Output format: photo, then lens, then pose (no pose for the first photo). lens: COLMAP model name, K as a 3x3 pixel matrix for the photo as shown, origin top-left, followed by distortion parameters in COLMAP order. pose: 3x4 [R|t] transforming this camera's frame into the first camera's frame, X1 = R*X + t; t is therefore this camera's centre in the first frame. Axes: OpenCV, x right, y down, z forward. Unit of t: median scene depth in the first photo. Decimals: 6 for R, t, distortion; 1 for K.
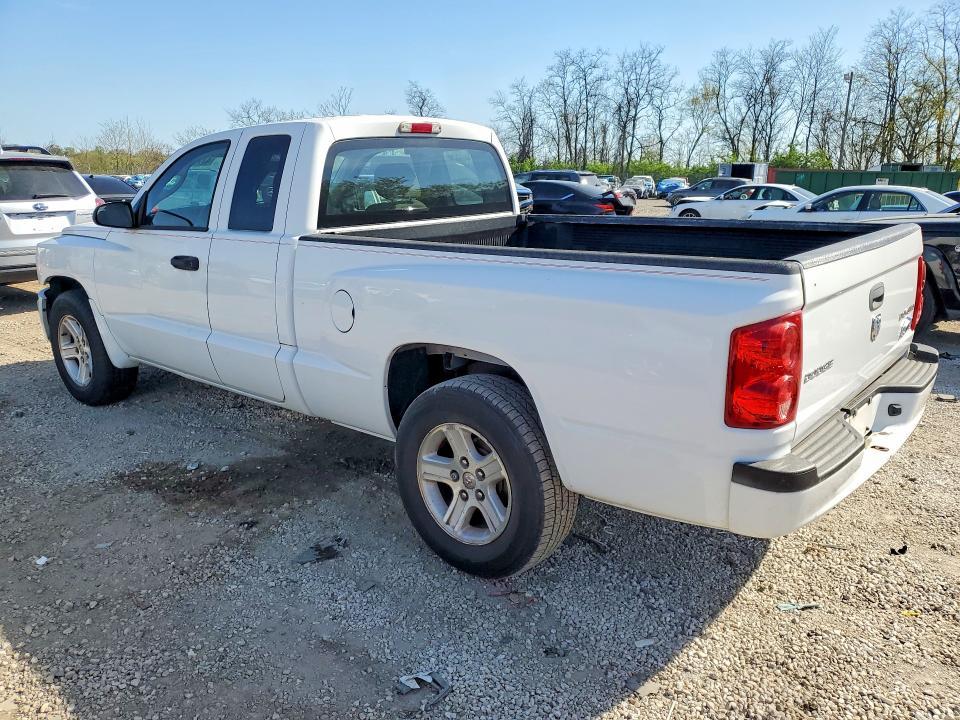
lens RADIAL K [[663.6, 0, 480.0], [0, 663.6, 360.0], [0, 0, 1]] dist [0.025163, -0.000269]
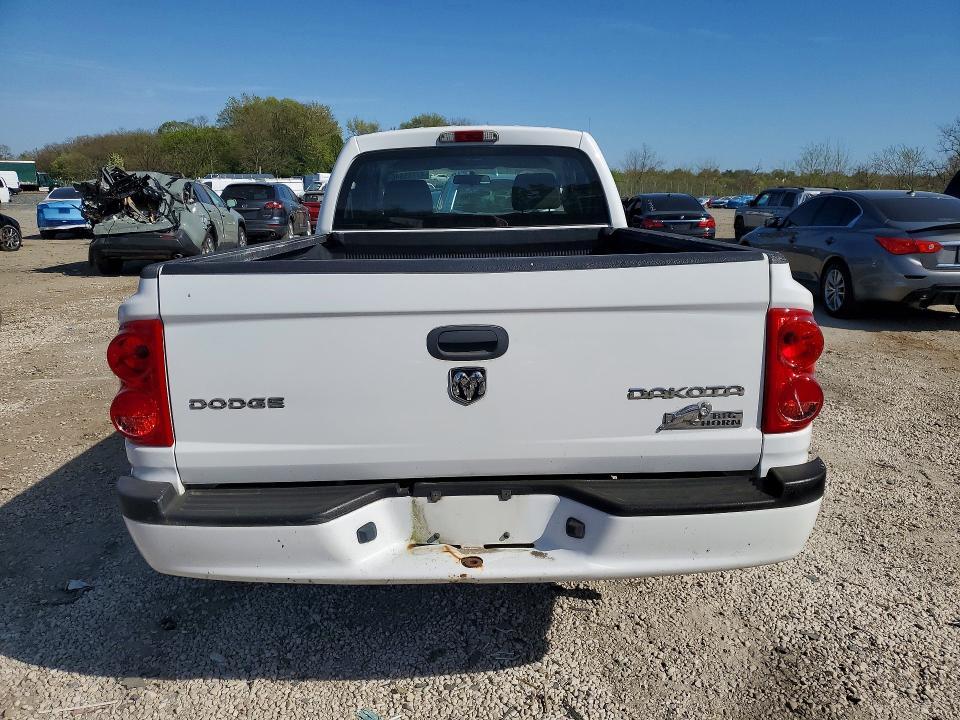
lens RADIAL K [[663.6, 0, 480.0], [0, 663.6, 360.0], [0, 0, 1]] dist [0.025163, -0.000269]
pose [[0.702734, 0.166830, -0.691616, 0.694455], [-0.184100, 0.981649, 0.049732, -0.072229], [0.687220, 0.092378, 0.720551, 0.329161]]
